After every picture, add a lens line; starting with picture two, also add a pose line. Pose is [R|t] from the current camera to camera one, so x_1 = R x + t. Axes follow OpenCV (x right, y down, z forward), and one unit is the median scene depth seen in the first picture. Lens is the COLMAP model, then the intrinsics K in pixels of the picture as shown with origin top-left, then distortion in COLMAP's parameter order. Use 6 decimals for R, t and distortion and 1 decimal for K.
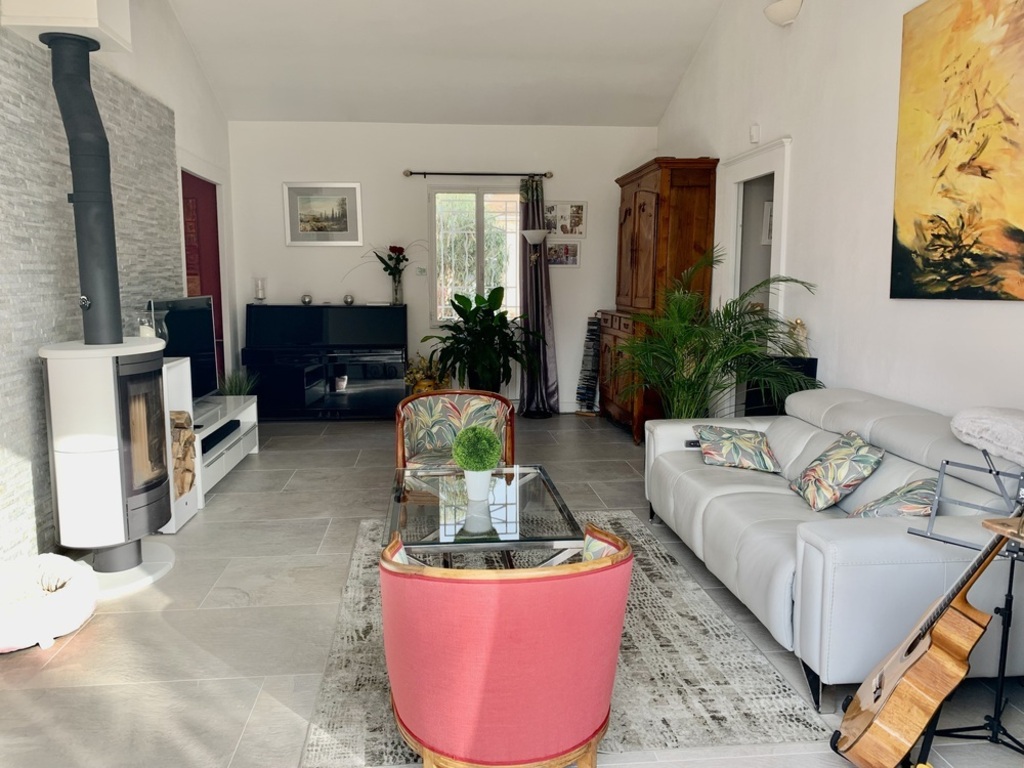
lens RADIAL K [[782.4, 0, 508.5], [0, 782.4, 381.2], [0, 0, 1]] dist [0.051831, -0.065228]
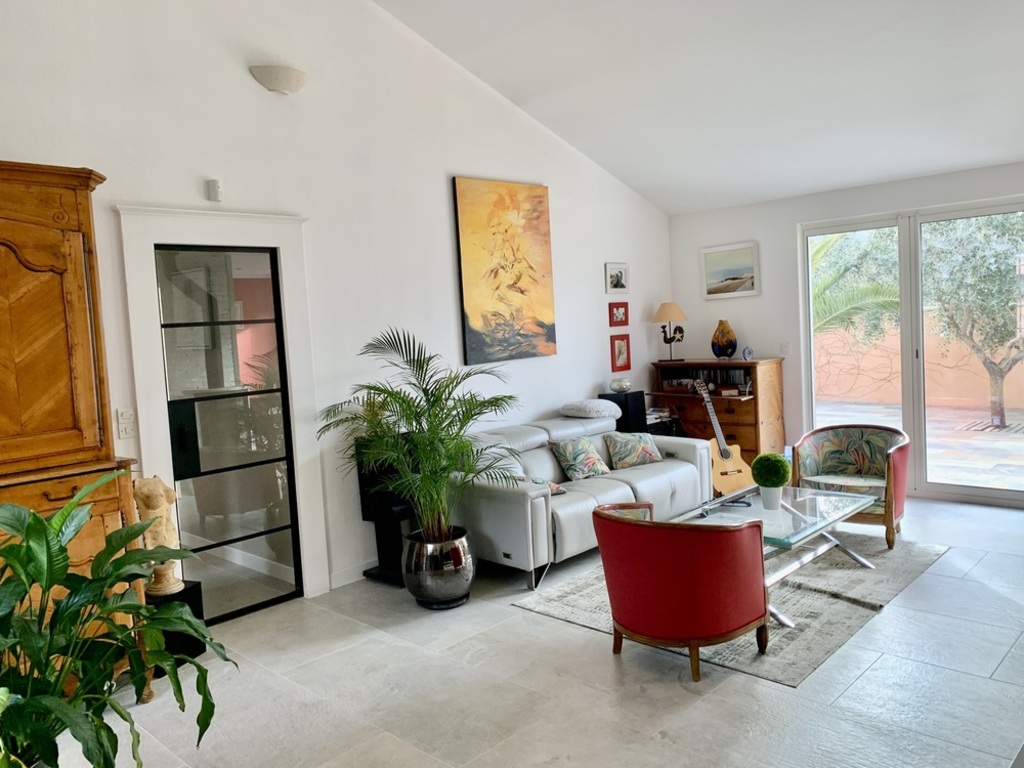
lens RADIAL K [[782.4, 0, 503.5], [0, 782.4, 366.2], [0, 0, 1]] dist [0.051831, -0.065228]
pose [[-0.650716, -0.003669, 0.759312, -0.753245], [0.154095, 0.978542, 0.136785, -0.332860], [-0.743521, 0.206014, -0.636188, 2.140840]]
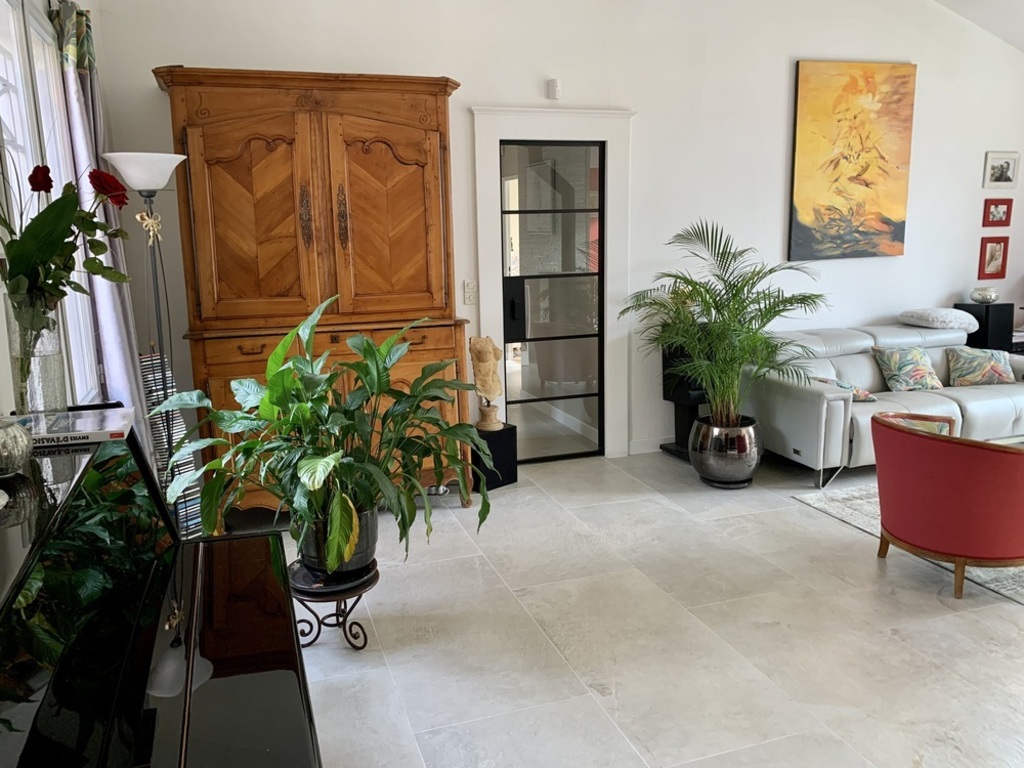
lens RADIAL K [[782.4, 0, 500.4], [0, 782.4, 374.1], [0, 0, 1]] dist [0.051831, -0.065228]
pose [[-0.232194, -0.169847, 0.957725, -0.908057], [0.144551, 0.967677, 0.206657, -0.317954], [-0.961868, 0.186425, -0.200138, 2.091000]]
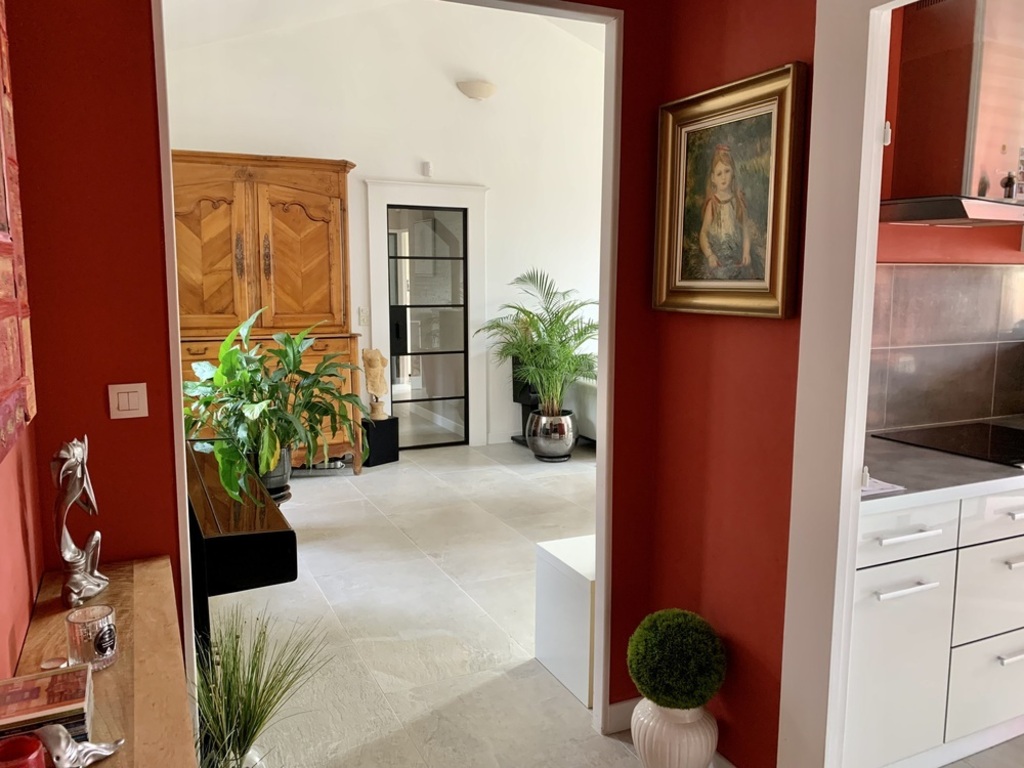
lens RADIAL K [[782.4, 0, 510.9], [0, 782.4, 382.2], [0, 0, 1]] dist [0.051831, -0.065228]
pose [[-0.348227, -0.123431, 0.929248, -1.405218], [0.115579, 0.978076, 0.173229, -0.306882], [-0.930258, 0.167725, -0.326327, 2.144697]]
